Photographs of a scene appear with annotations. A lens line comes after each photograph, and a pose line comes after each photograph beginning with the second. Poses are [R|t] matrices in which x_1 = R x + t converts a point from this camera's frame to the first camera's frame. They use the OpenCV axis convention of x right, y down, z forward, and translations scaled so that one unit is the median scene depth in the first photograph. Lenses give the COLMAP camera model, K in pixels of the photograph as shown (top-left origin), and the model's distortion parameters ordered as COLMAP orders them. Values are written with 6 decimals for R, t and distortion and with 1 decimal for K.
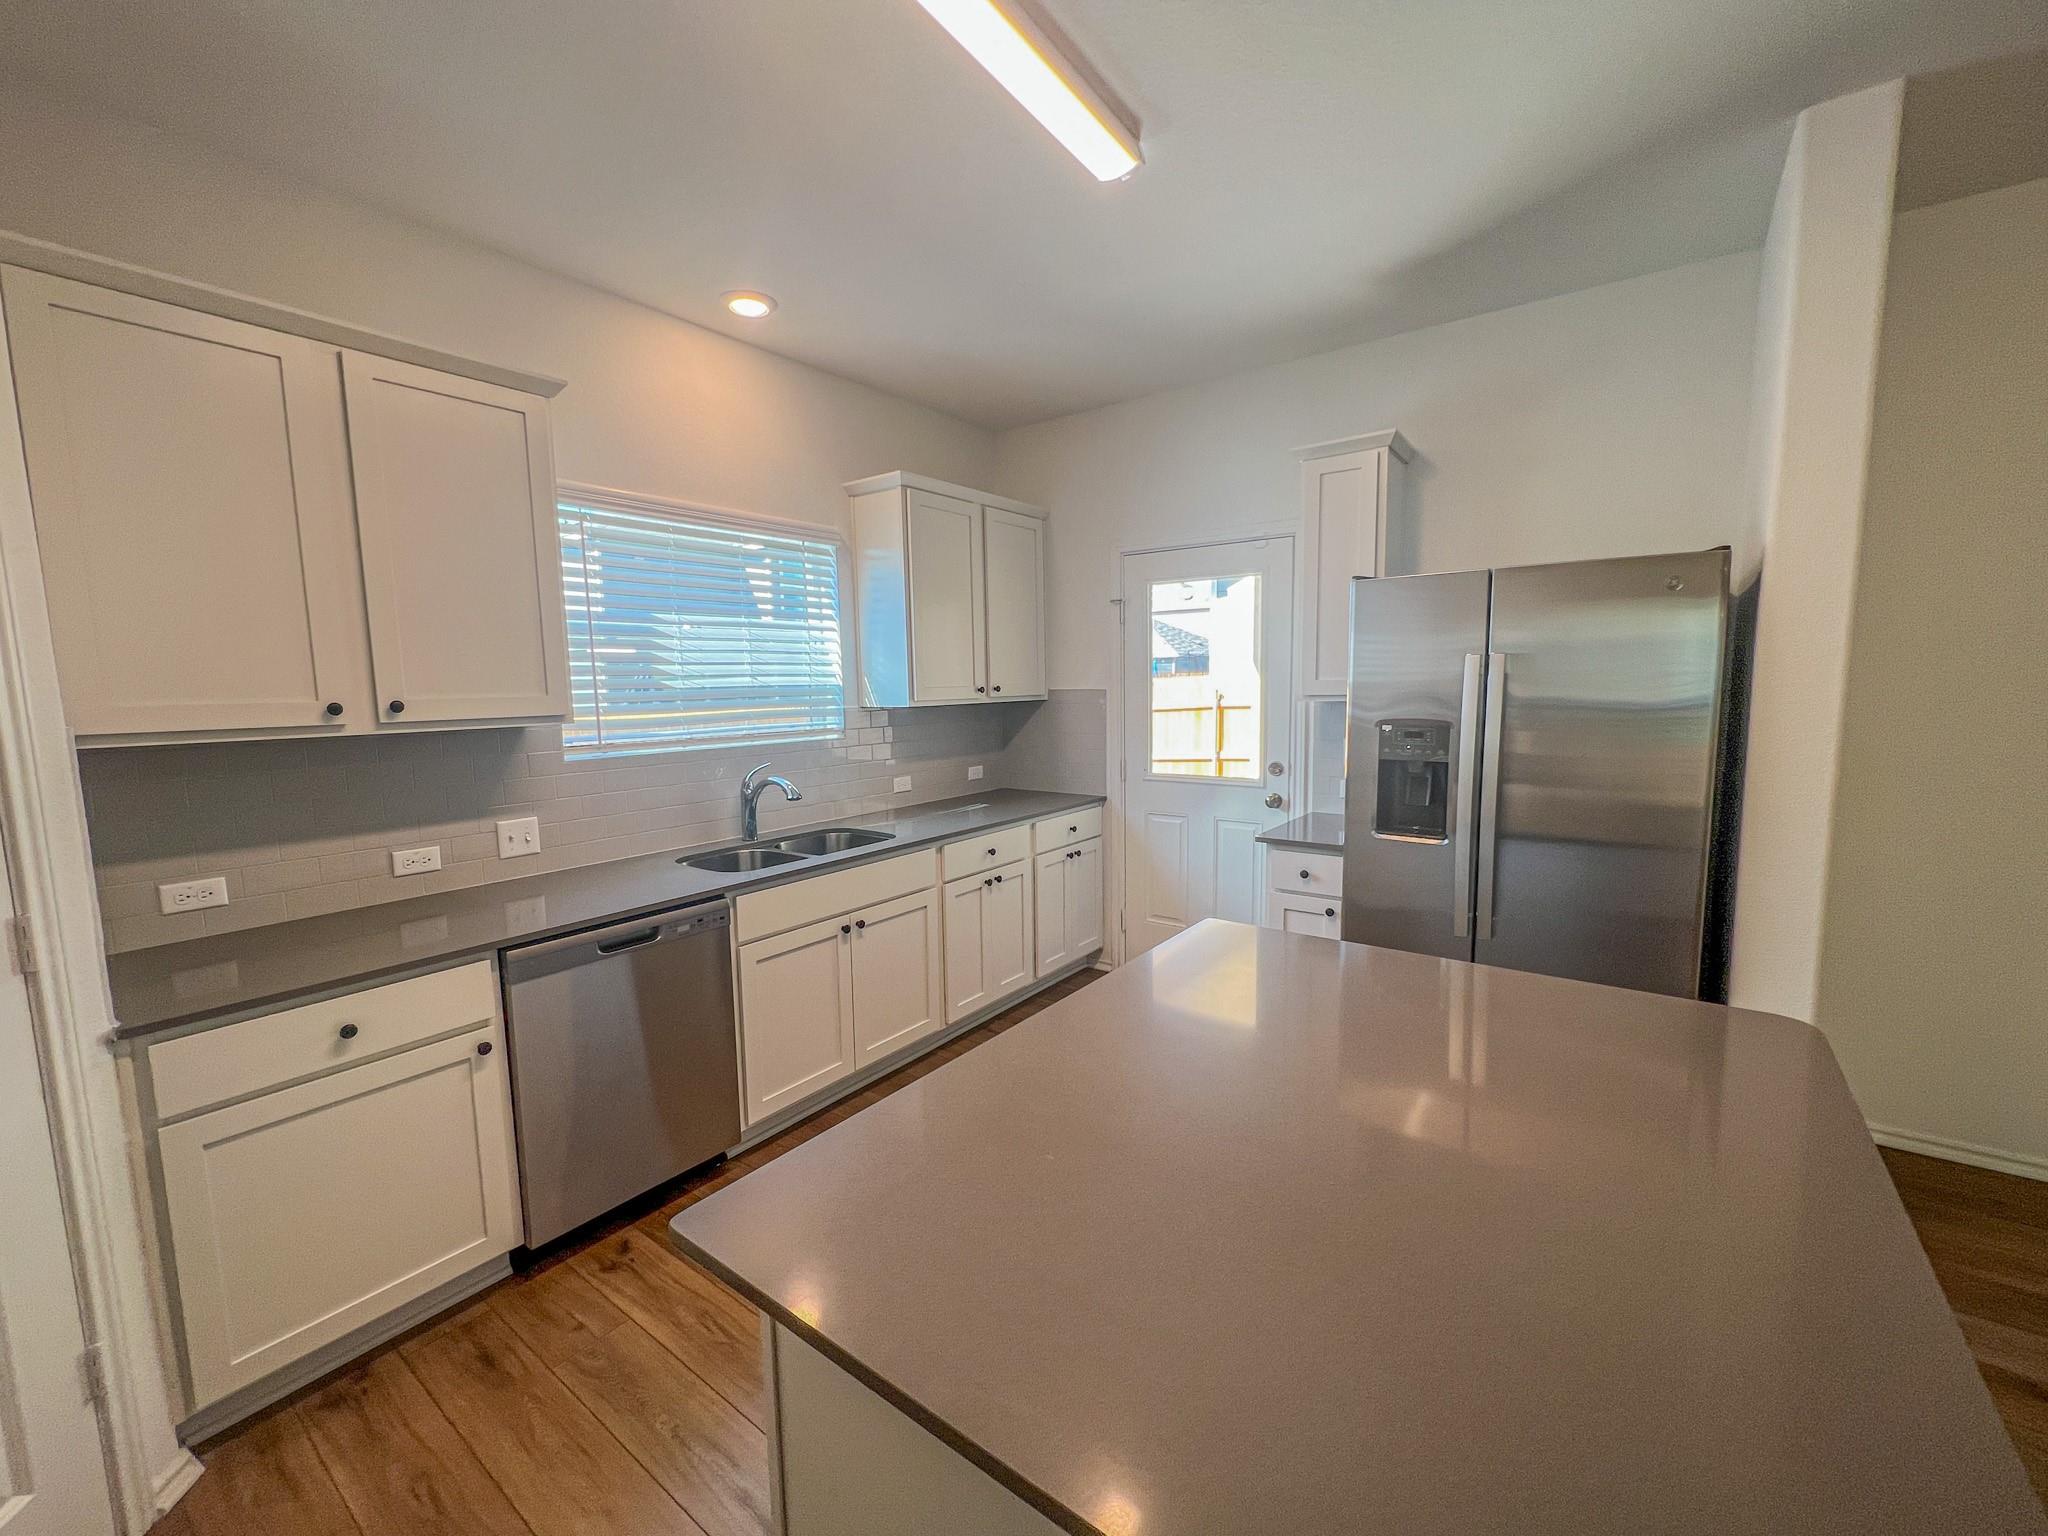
lens RADIAL K [[830.5, 0, 1019.9], [0, 830.5, 771.9], [0, 0, 1]] dist [-0.001082, 0.000159]
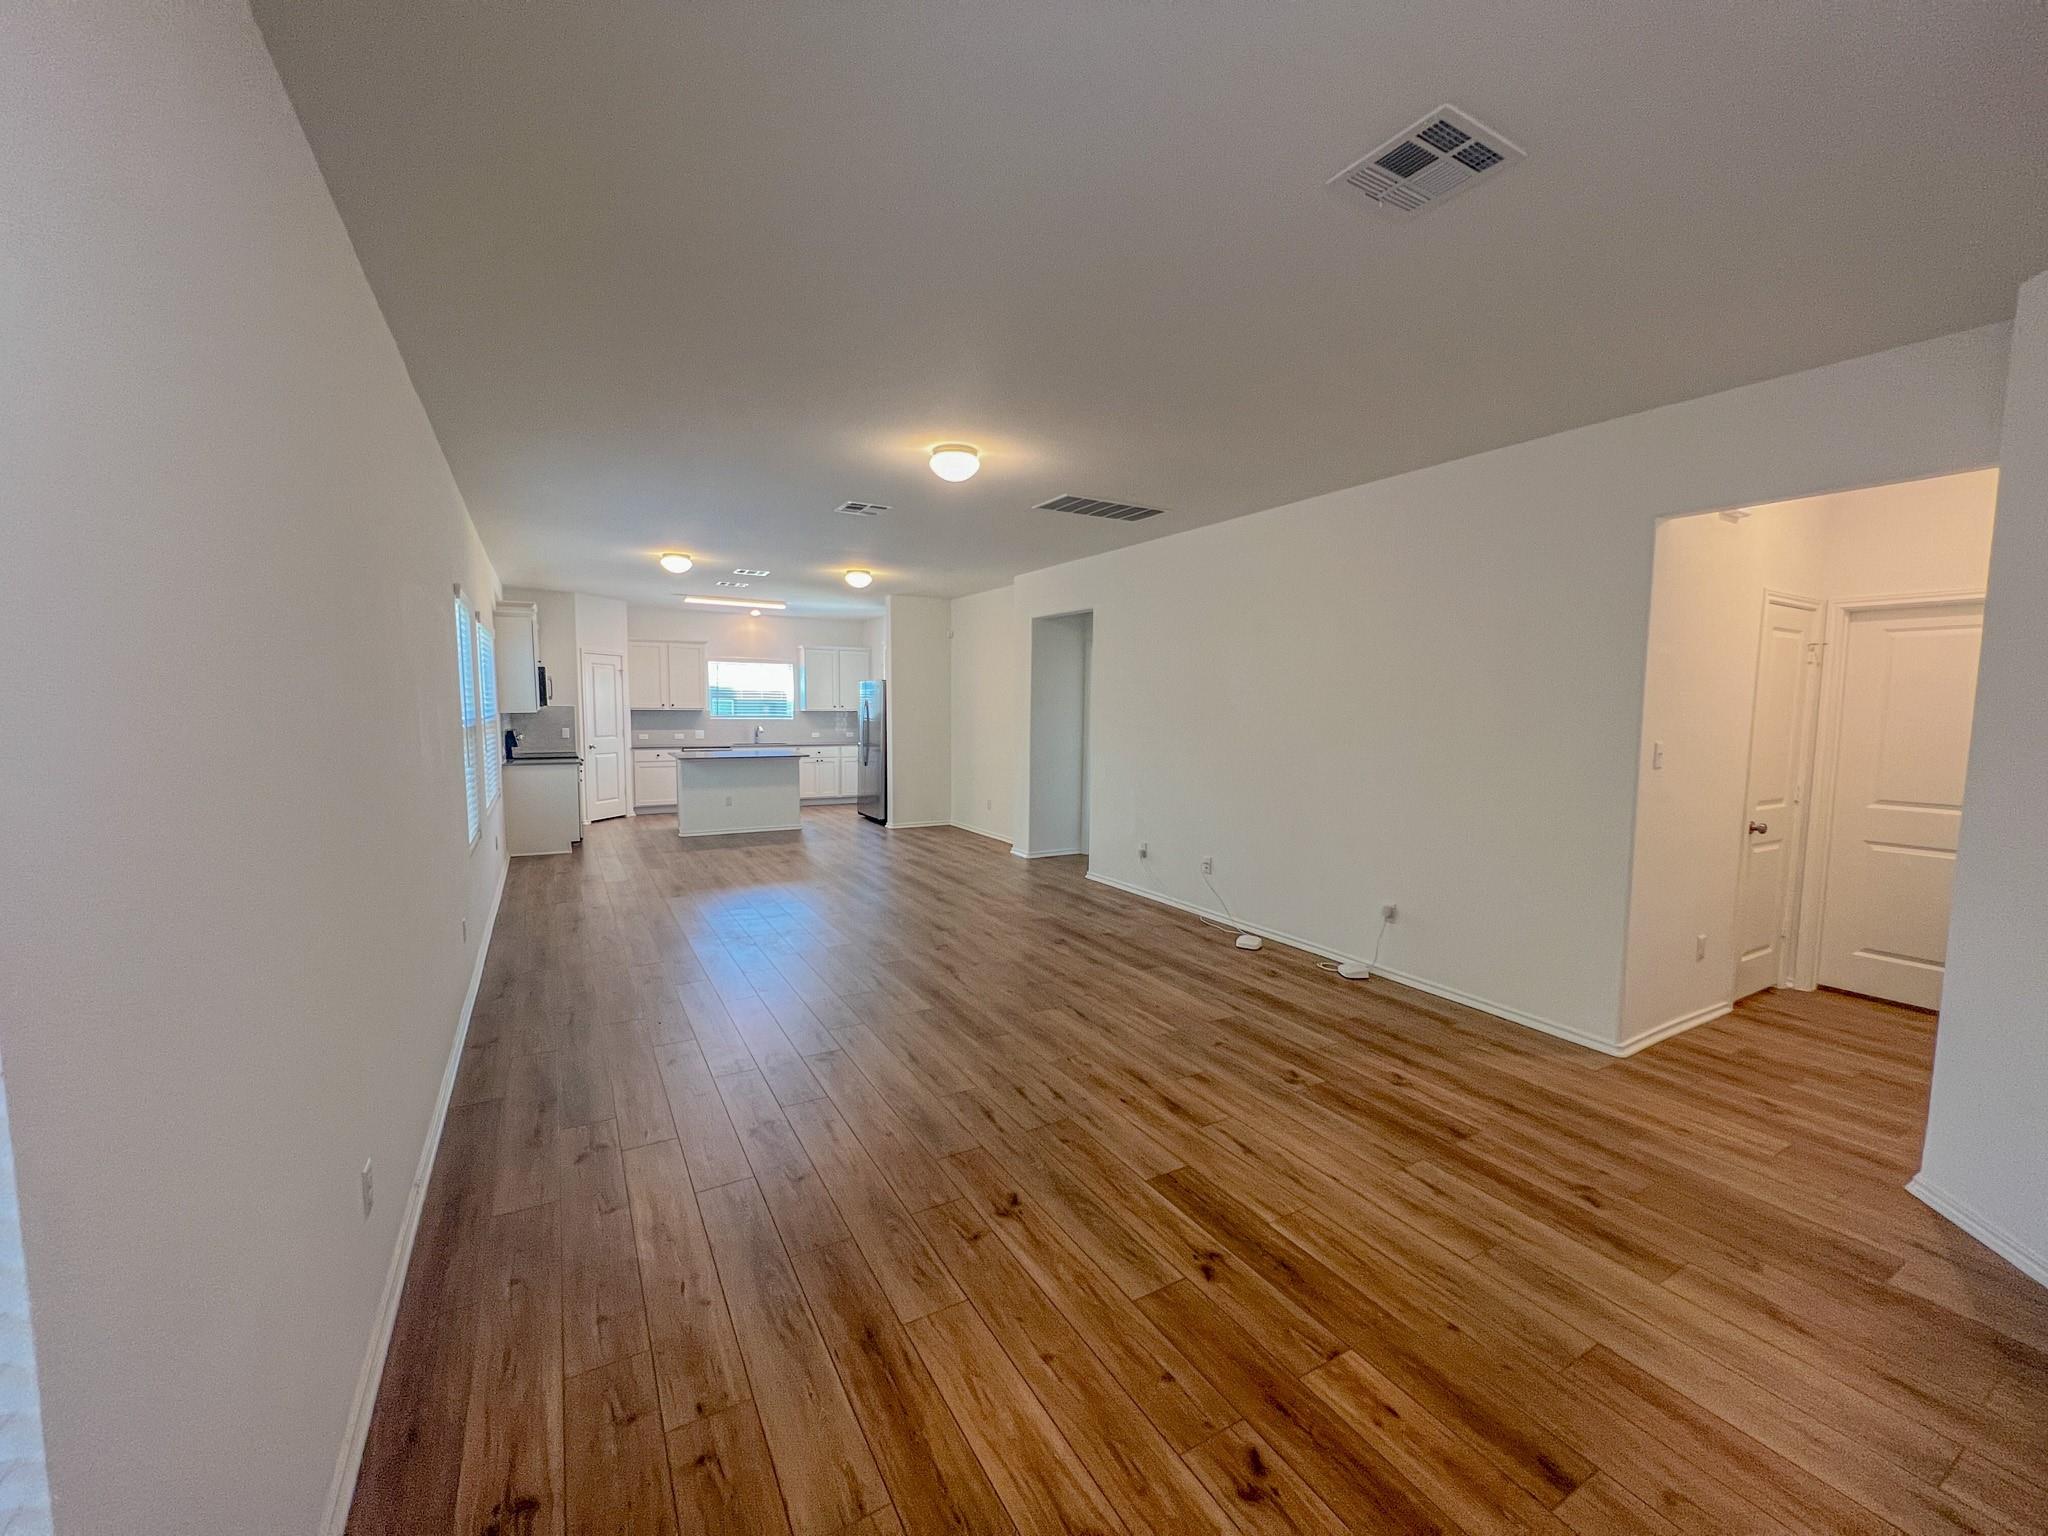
lens RADIAL K [[813.1, 0, 1028.2], [0, 813.1, 774.2], [0, 0, 1]] dist [0.000398, 0.000029]
pose [[0.921709, 0.060442, -0.383144, 3.176696], [-0.069010, 0.997579, -0.008642, 0.237495], [0.381694, 0.034406, 0.923648, -2.775914]]
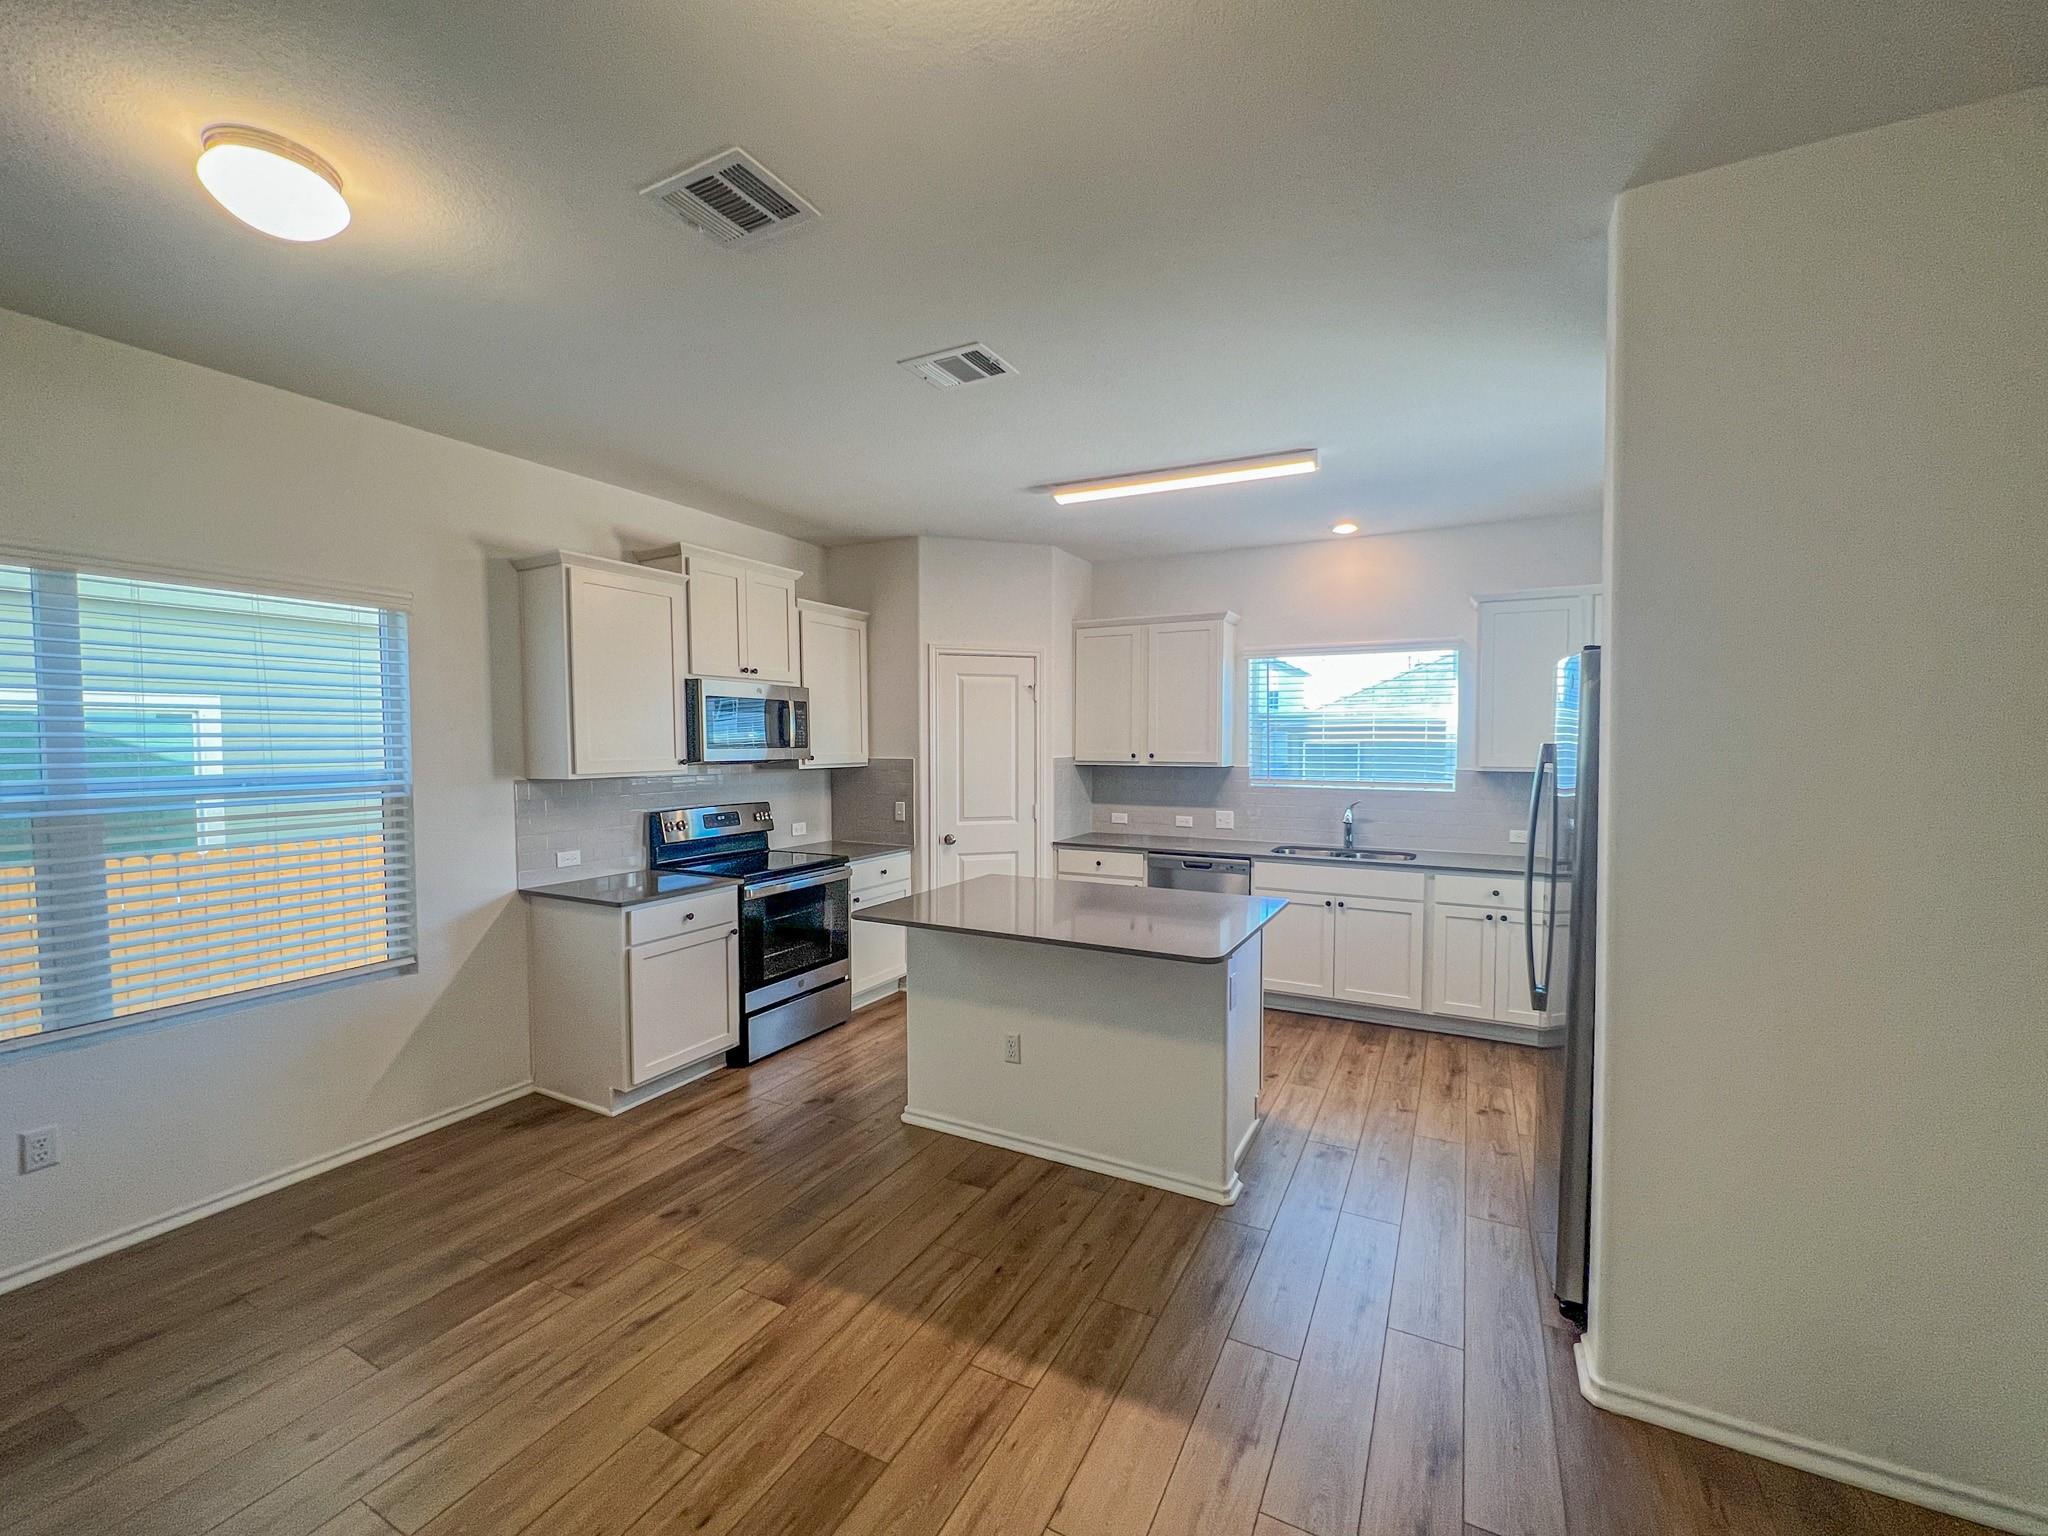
lens RADIAL K [[861.4, 0, 1019.1], [0, 861.4, 763.8], [0, 0, 1]] dist [0.000628, 0.000107]
pose [[0.159101, 0.045921, -0.986194, 1.636145], [-0.113240, 0.993174, 0.027977, -0.071848], [0.980746, 0.107225, 0.163215, 0.135048]]
